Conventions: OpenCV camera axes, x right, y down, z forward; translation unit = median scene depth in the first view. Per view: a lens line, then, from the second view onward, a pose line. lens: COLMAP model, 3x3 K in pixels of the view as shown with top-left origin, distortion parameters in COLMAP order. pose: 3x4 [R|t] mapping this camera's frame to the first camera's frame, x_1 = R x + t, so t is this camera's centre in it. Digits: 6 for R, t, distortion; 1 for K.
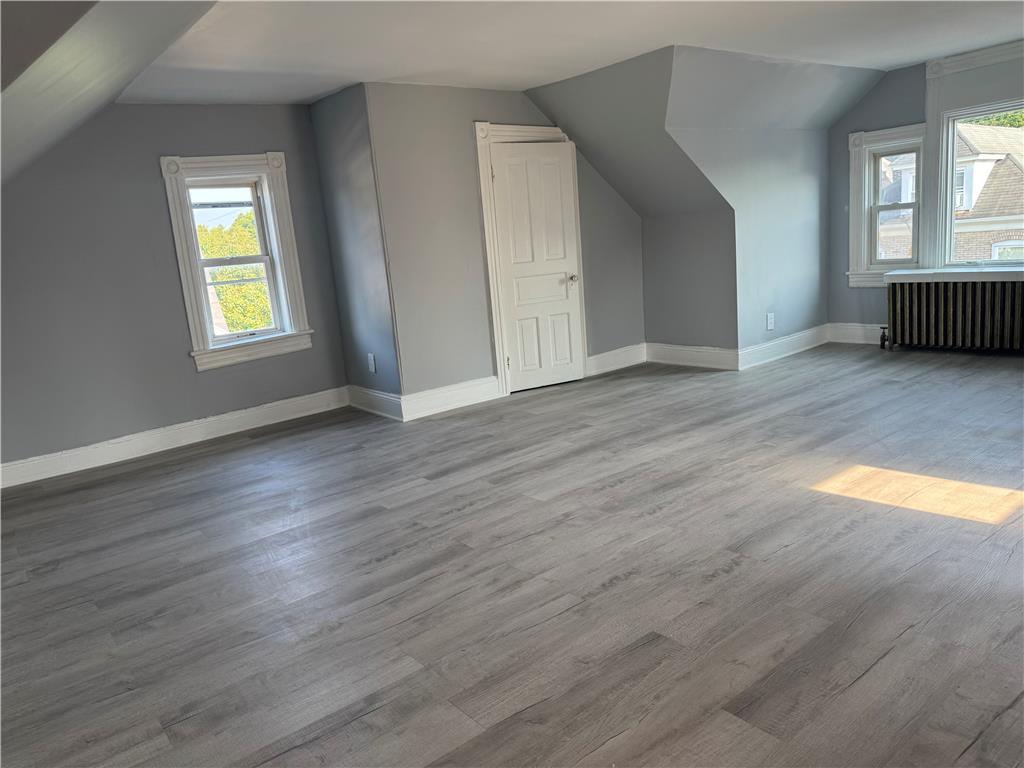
lens RADIAL K [[746.0, 0, 512.0], [0, 746.0, 384.0], [0, 0, 1]] dist [-0.003488, 0.049353]
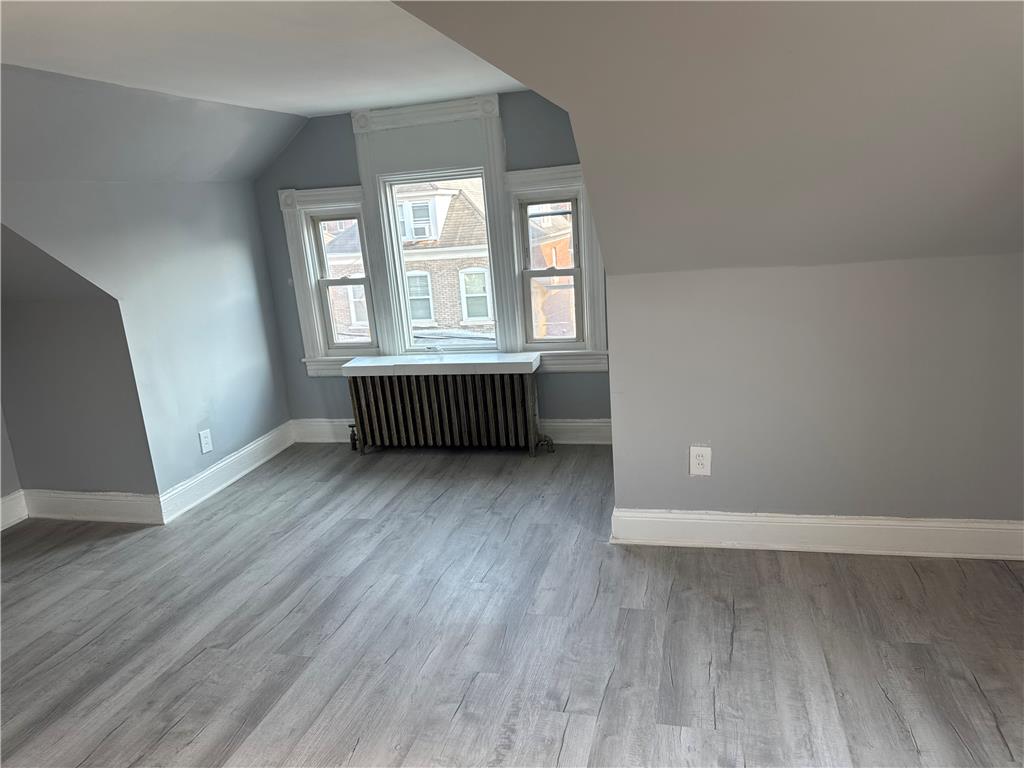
lens RADIAL K [[715.1, 0, 512.0], [0, 715.1, 384.0], [0, 0, 1]] dist [0.004589, -0.028495]
pose [[0.810016, -0.117692, 0.574476, 0.201748], [0.113293, 0.992604, 0.043609, -0.142527], [-0.575360, 0.029760, 0.817359, 0.263732]]
